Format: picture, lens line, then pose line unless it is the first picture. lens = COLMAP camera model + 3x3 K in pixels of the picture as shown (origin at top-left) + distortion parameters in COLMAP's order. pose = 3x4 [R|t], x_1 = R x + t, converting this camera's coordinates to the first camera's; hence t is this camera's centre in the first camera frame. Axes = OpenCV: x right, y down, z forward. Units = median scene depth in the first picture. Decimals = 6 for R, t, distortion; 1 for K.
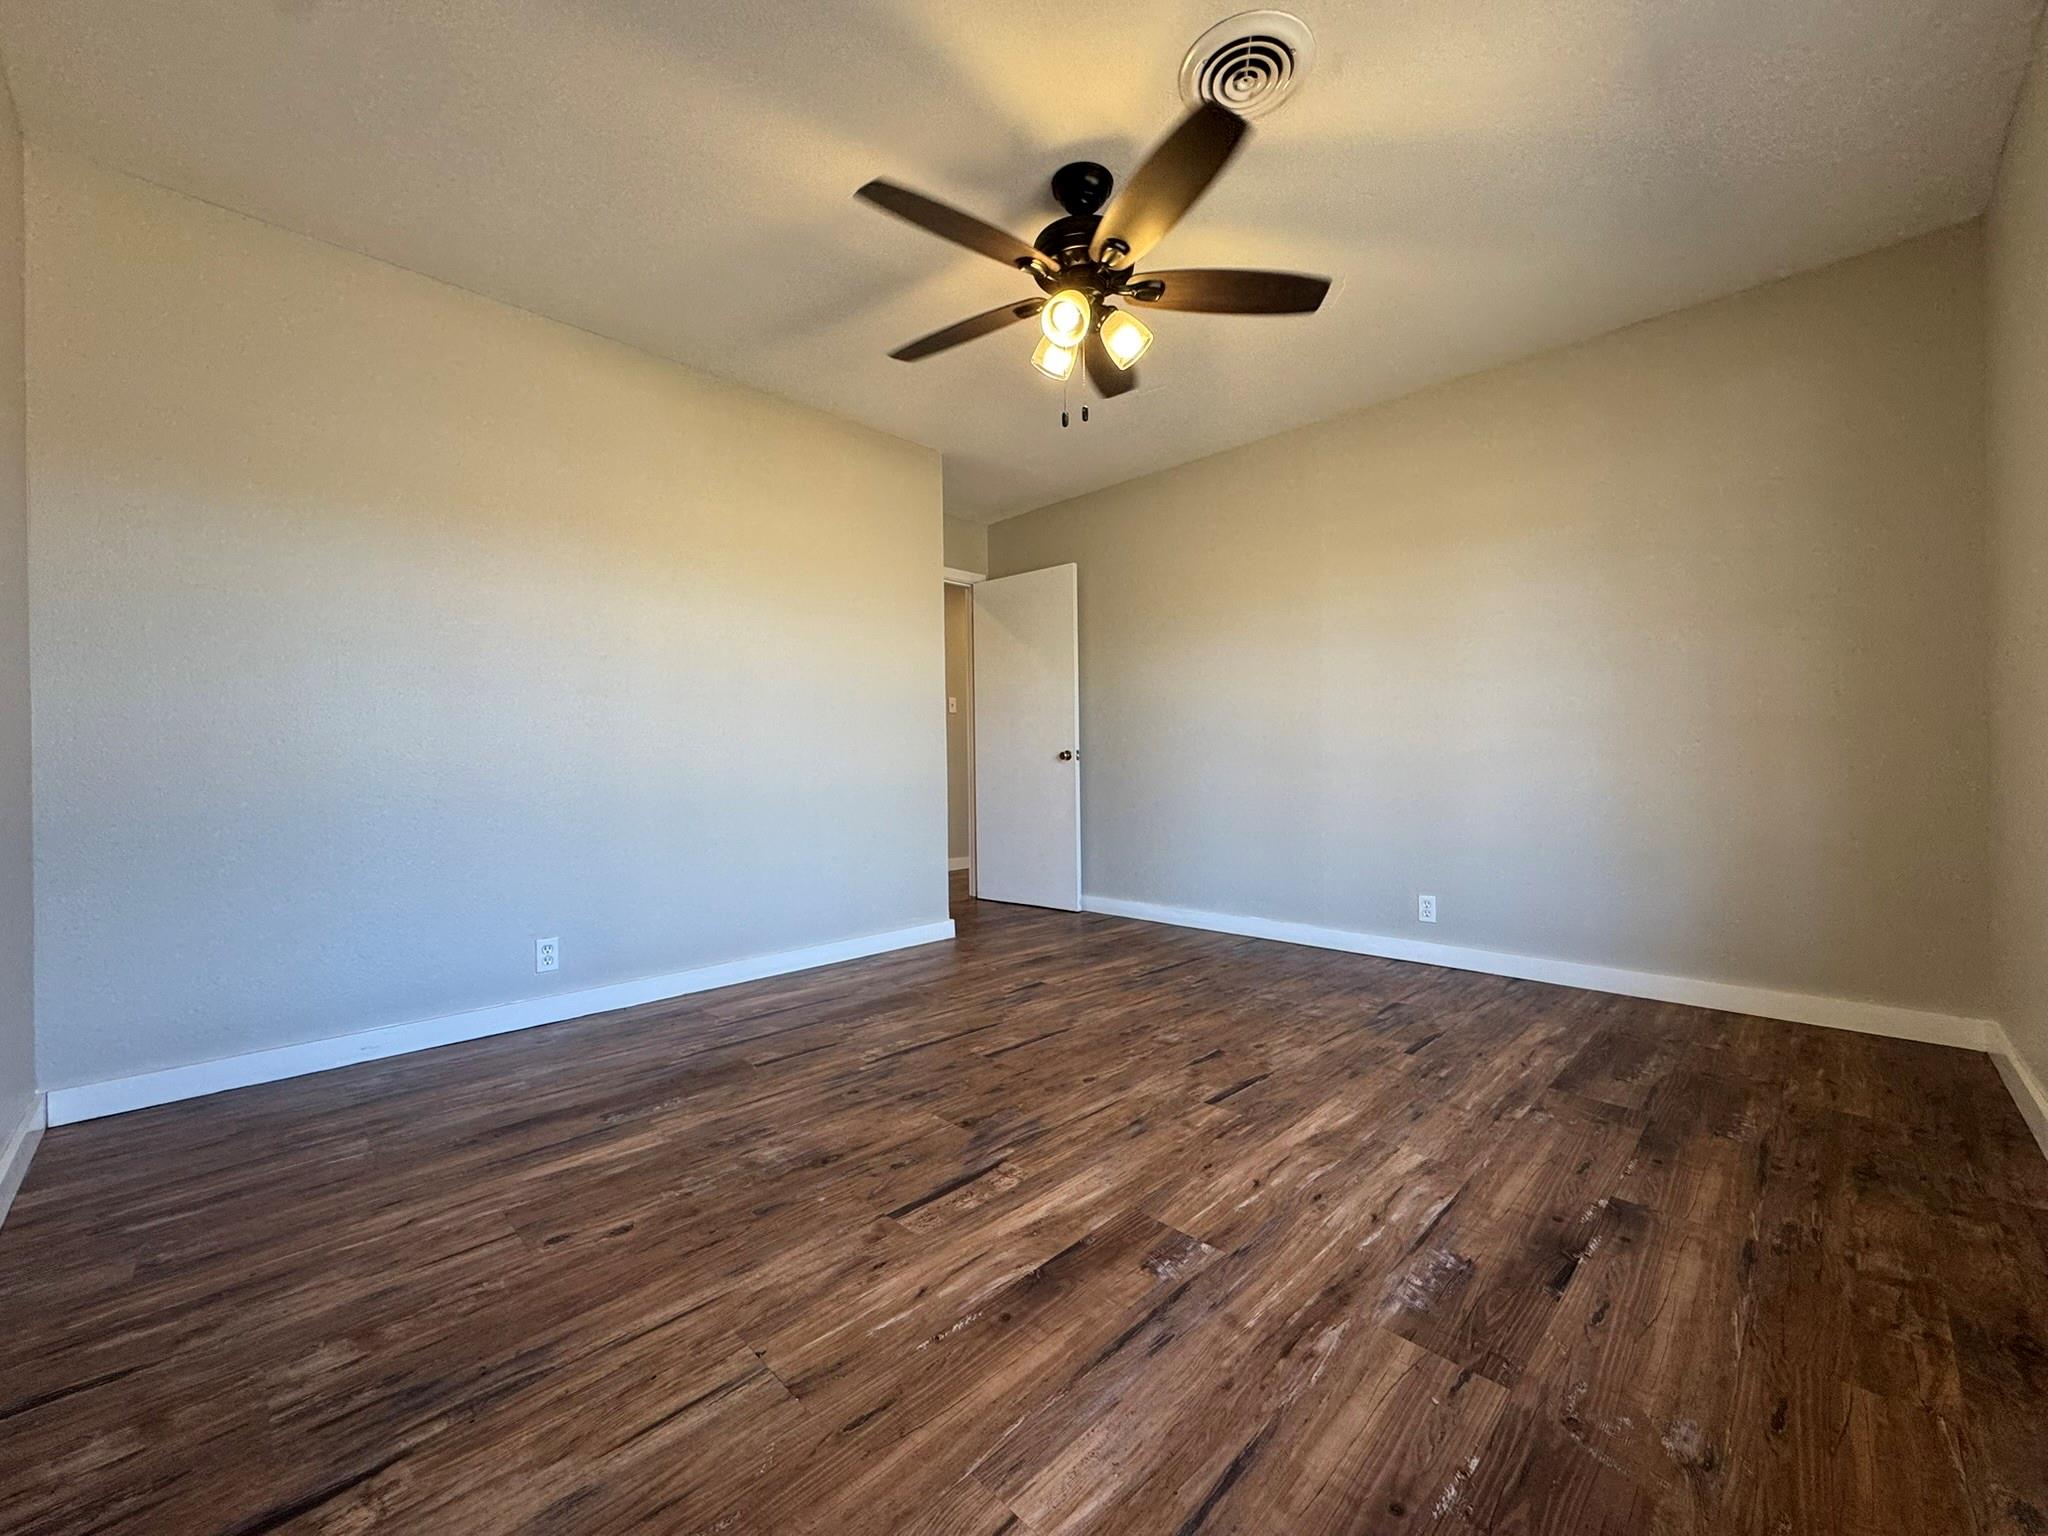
lens RADIAL K [[815.0, 0, 1024.0], [0, 815.0, 768.0], [0, 0, 1]] dist [-0.002602, 0.000284]
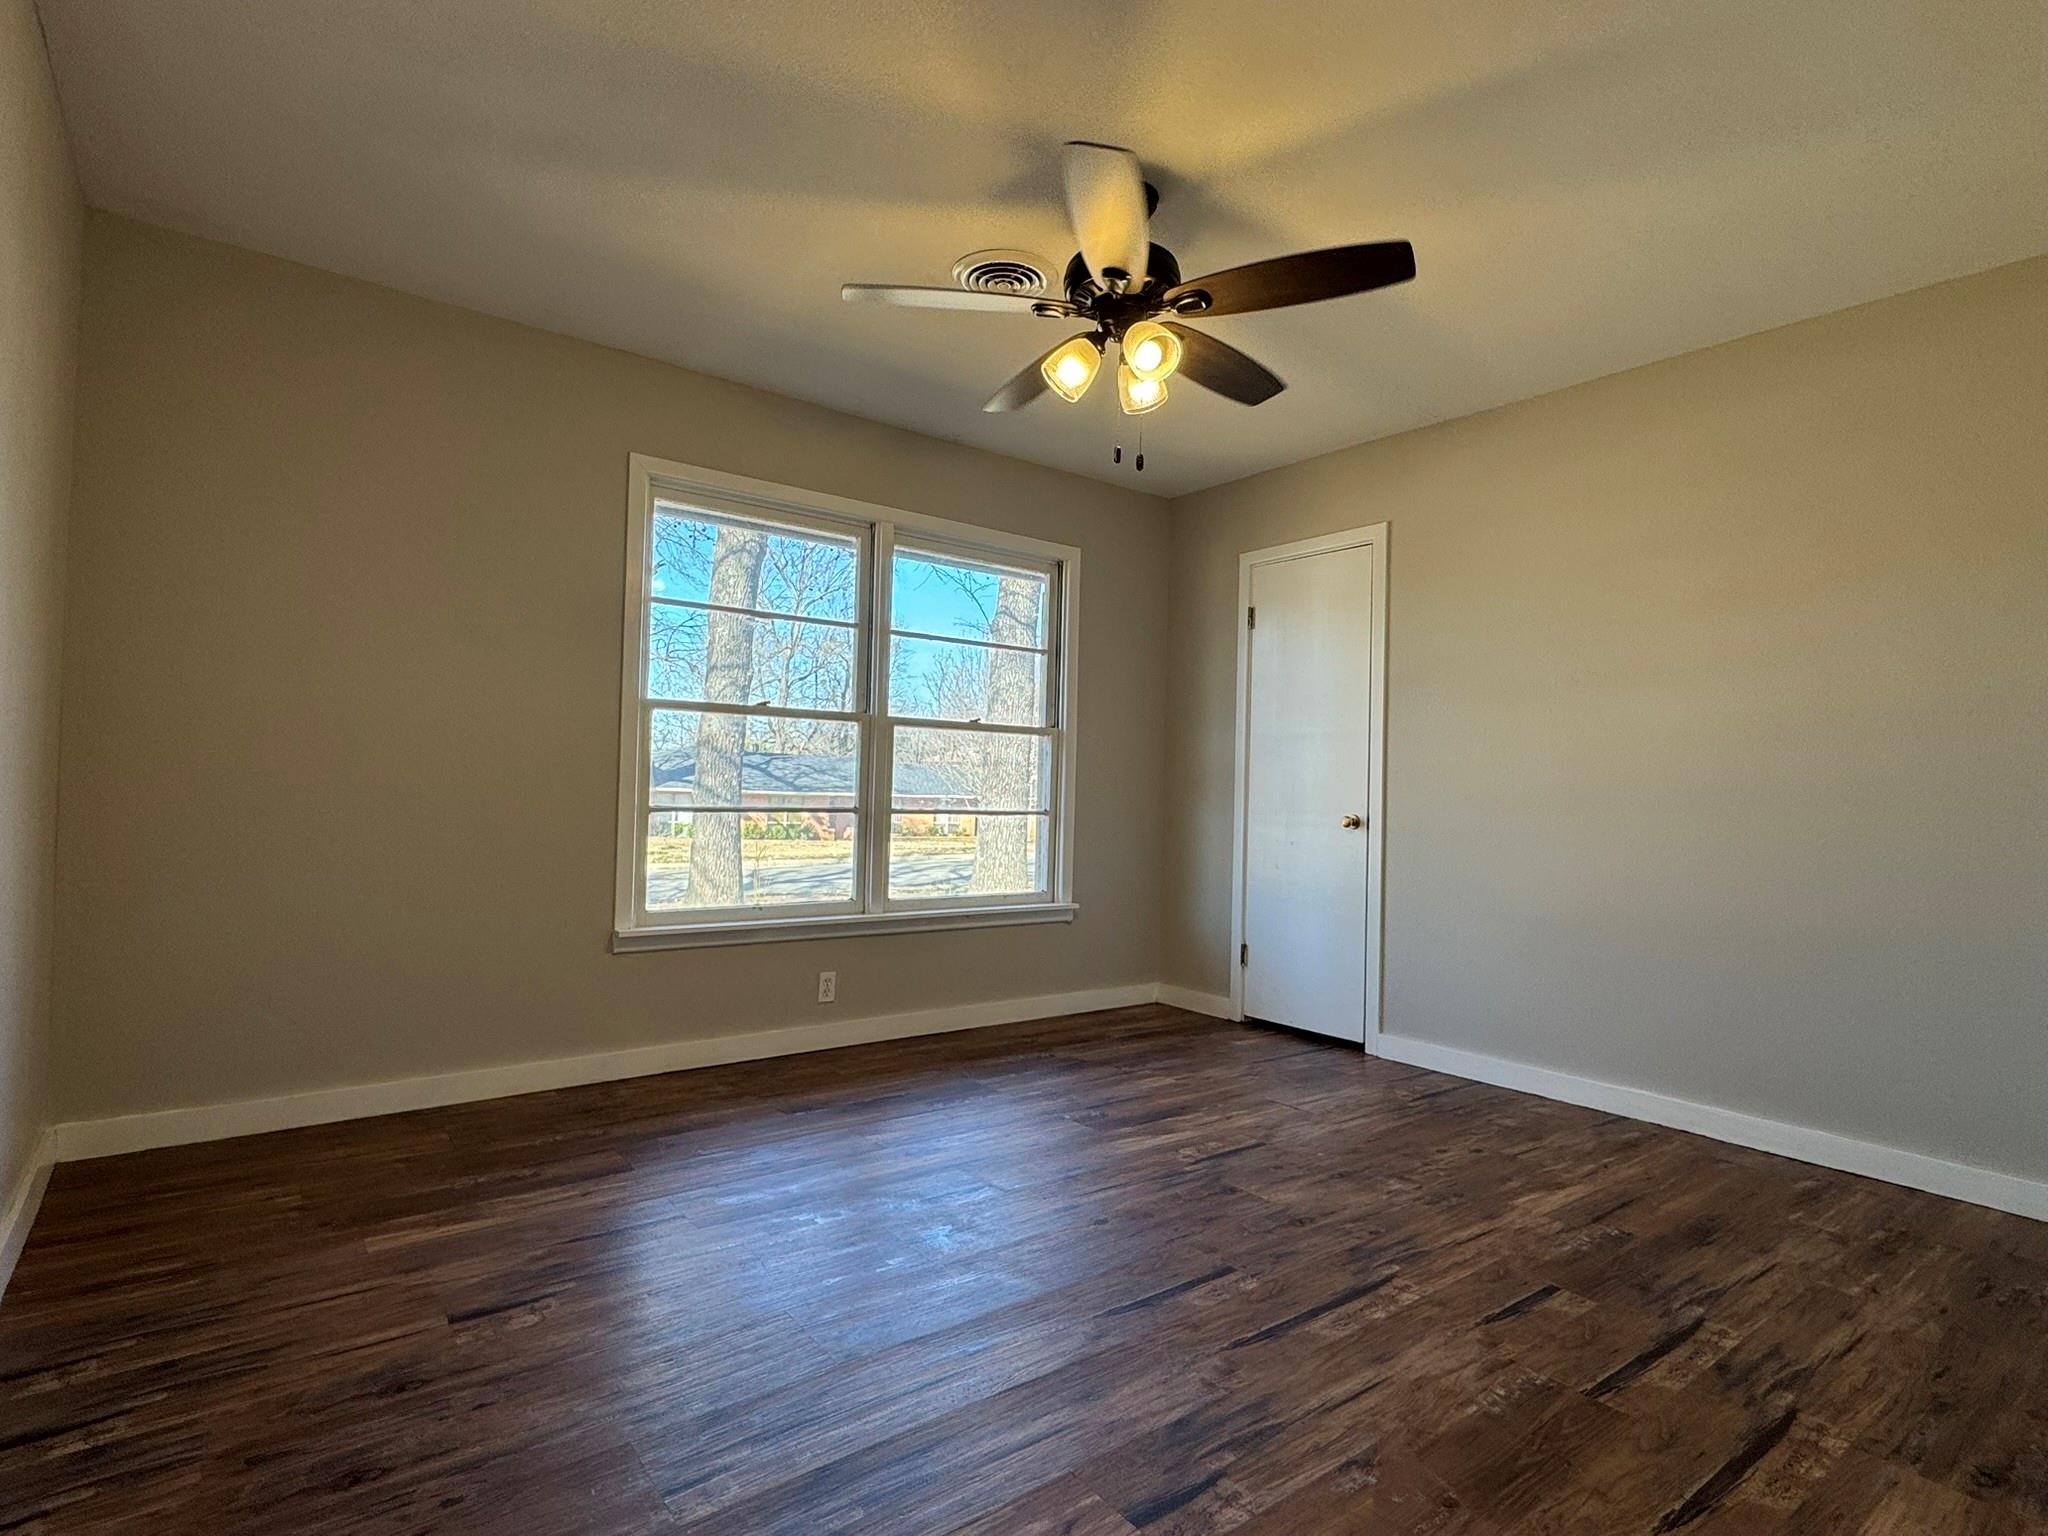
lens RADIAL K [[1041.2, 0, 1024.0], [0, 1041.2, 768.0], [0, 0, 1]] dist [0.000605, 0.000289]
pose [[-0.991222, -0.011880, 0.131673, 0.025899], [-0.013835, 0.999807, -0.013945, -0.090081], [-0.131482, -0.015644, -0.991195, 2.480092]]
